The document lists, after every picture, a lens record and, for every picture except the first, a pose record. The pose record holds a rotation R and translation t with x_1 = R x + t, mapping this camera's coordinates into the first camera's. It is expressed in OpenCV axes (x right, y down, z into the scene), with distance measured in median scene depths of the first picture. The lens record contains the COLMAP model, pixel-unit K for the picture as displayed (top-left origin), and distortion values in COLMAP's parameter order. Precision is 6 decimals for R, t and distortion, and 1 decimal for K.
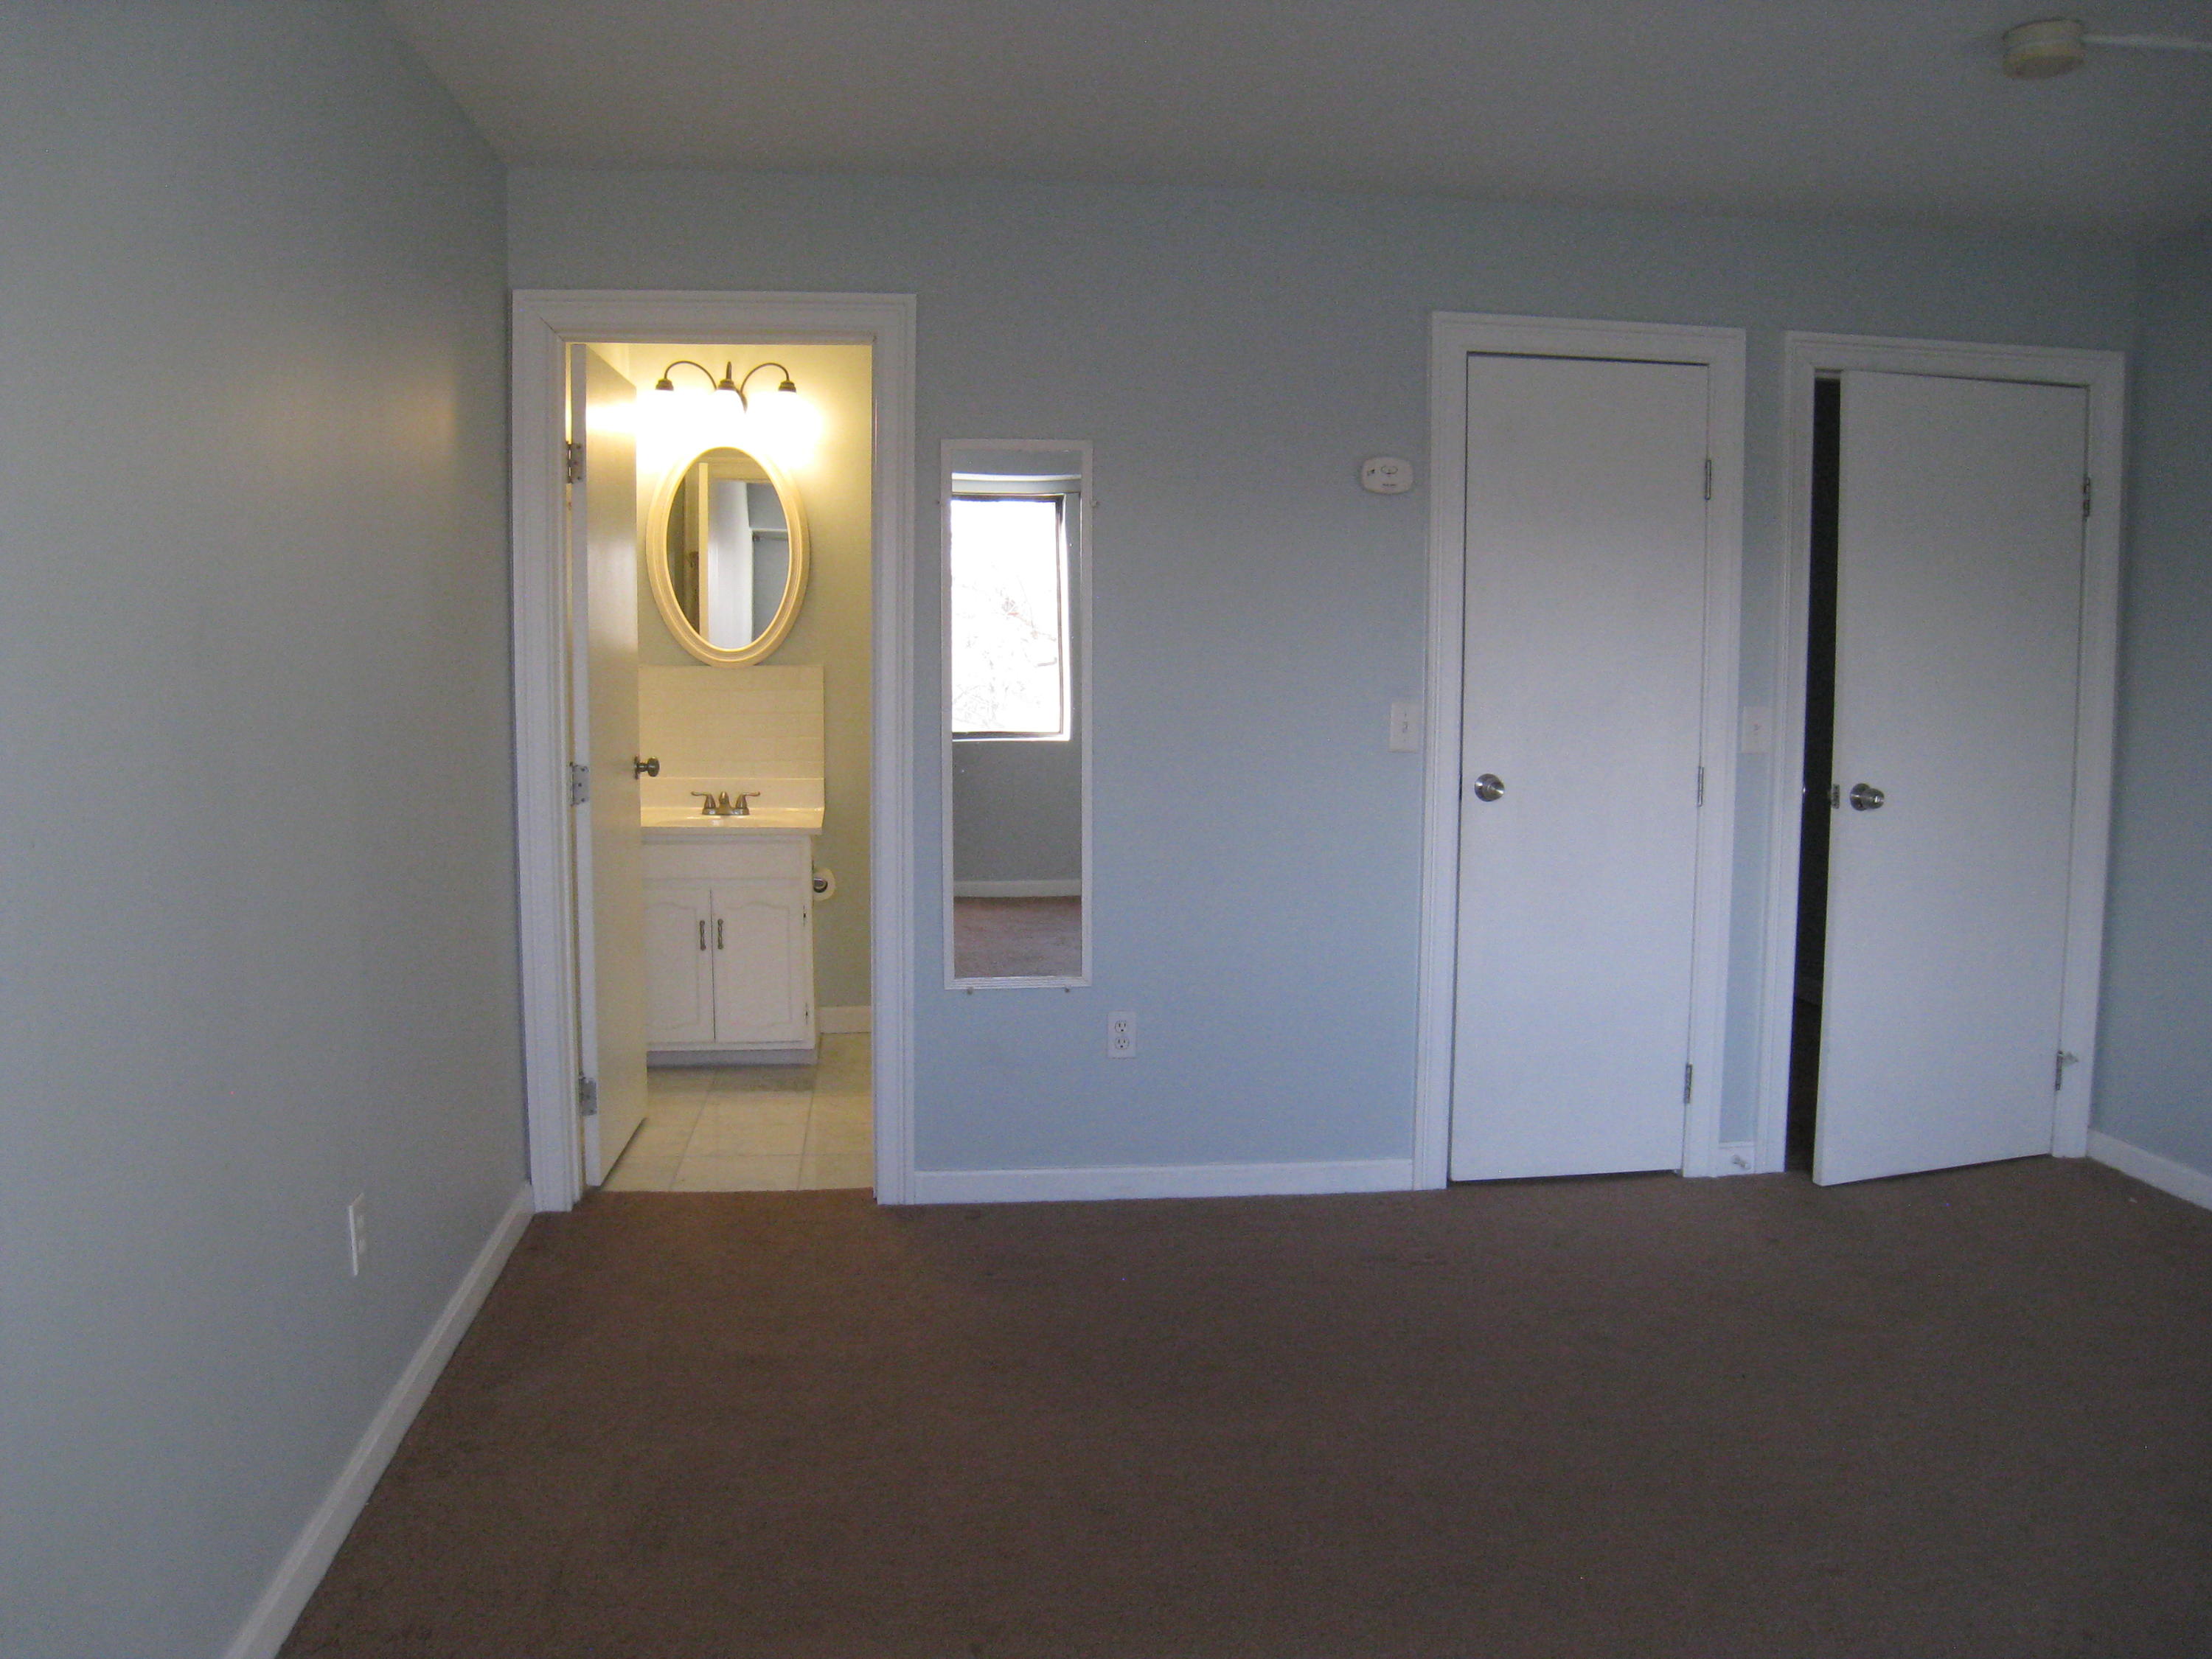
lens RADIAL K [[1814.0, 0, 1106.0], [0, 1814.0, 829.5], [0, 0, 1]] dist [-0.130125, 0.003192]
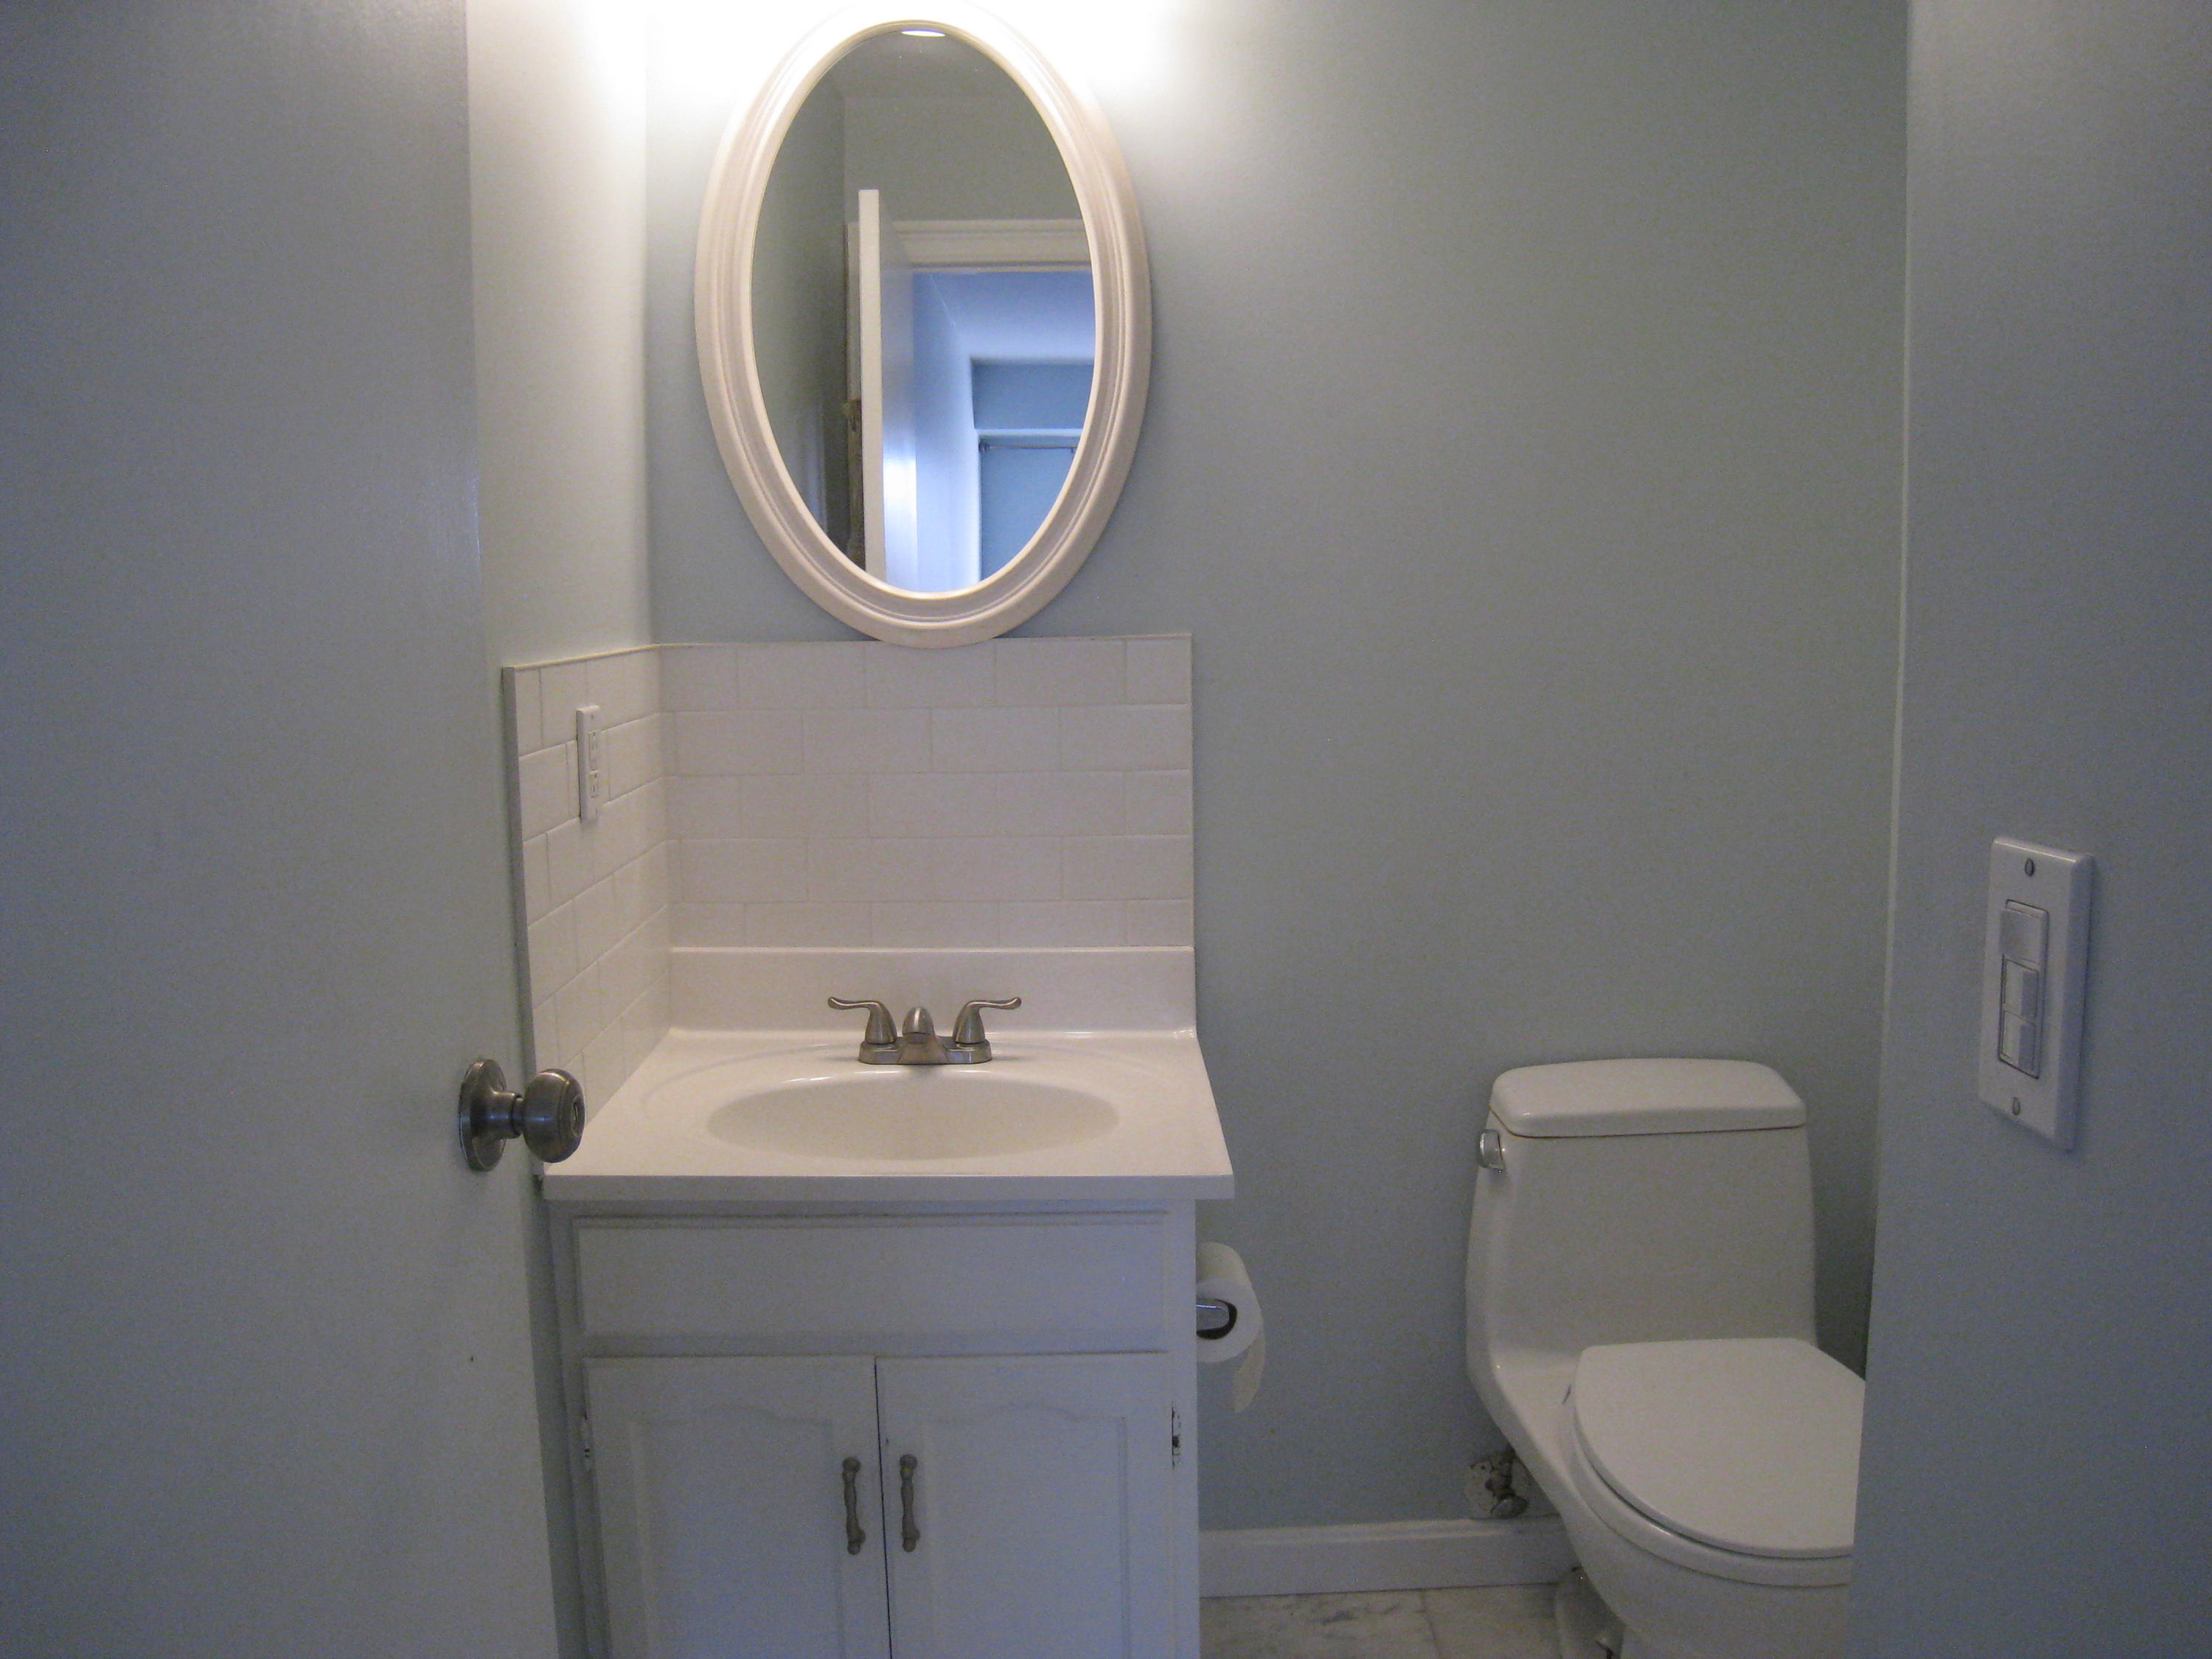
lens RADIAL K [[1814.0, 0, 1106.0], [0, 1814.0, 829.5], [0, 0, 1]] dist [-0.130125, 0.003192]
pose [[0.992287, -0.010030, -0.123558, -0.132145], [0.011361, 0.999885, 0.010072, -0.057302], [0.123443, -0.011398, 0.992286, 0.656474]]
